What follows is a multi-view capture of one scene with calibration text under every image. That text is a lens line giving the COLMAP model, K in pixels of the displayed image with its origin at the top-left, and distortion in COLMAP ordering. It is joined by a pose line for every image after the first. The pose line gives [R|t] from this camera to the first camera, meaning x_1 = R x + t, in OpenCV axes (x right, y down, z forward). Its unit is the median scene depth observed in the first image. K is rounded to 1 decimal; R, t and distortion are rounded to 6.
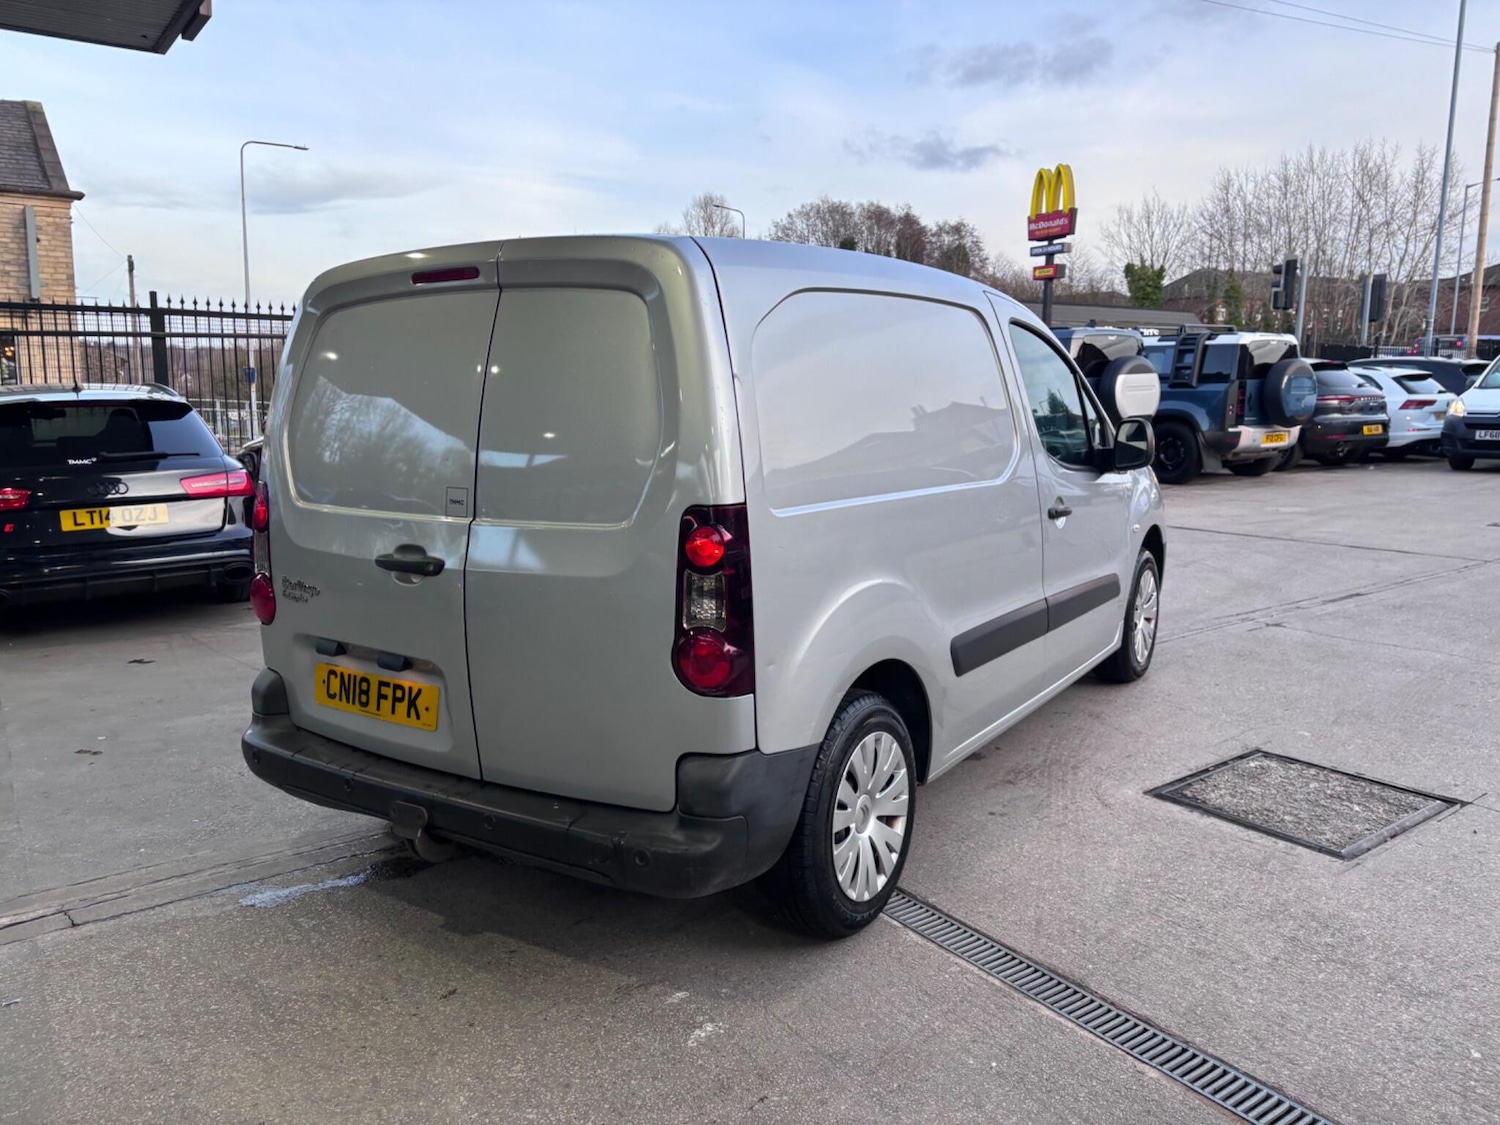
lens RADIAL K [[1135.4, 0, 770.9], [0, 1135.4, 557.1], [0, 0, 1]] dist [0.041280, -0.031357]
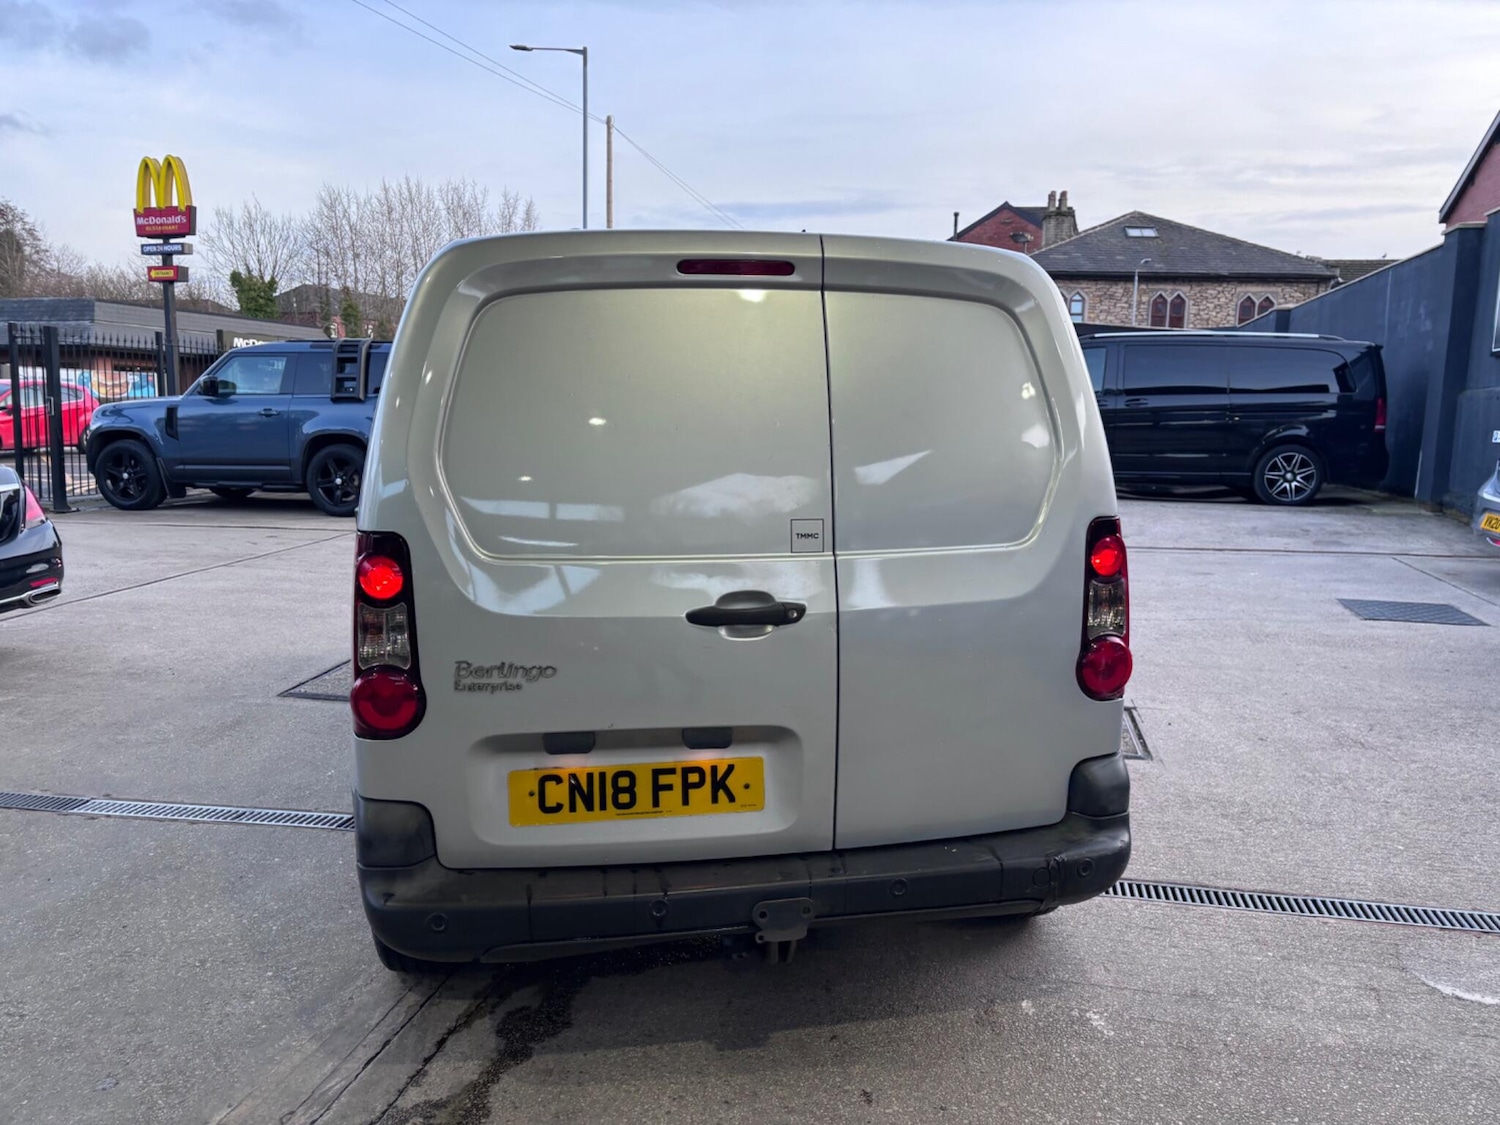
lens RADIAL K [[1131.8, 0, 772.3], [0, 1131.8, 578.7], [0, 0, 1]] dist [0.057197, -0.057310]
pose [[0.727473, -0.096271, 0.679349, -0.603718], [0.093593, 0.994776, 0.040747, -0.036051], [-0.679723, 0.033940, 0.732683, 0.270883]]
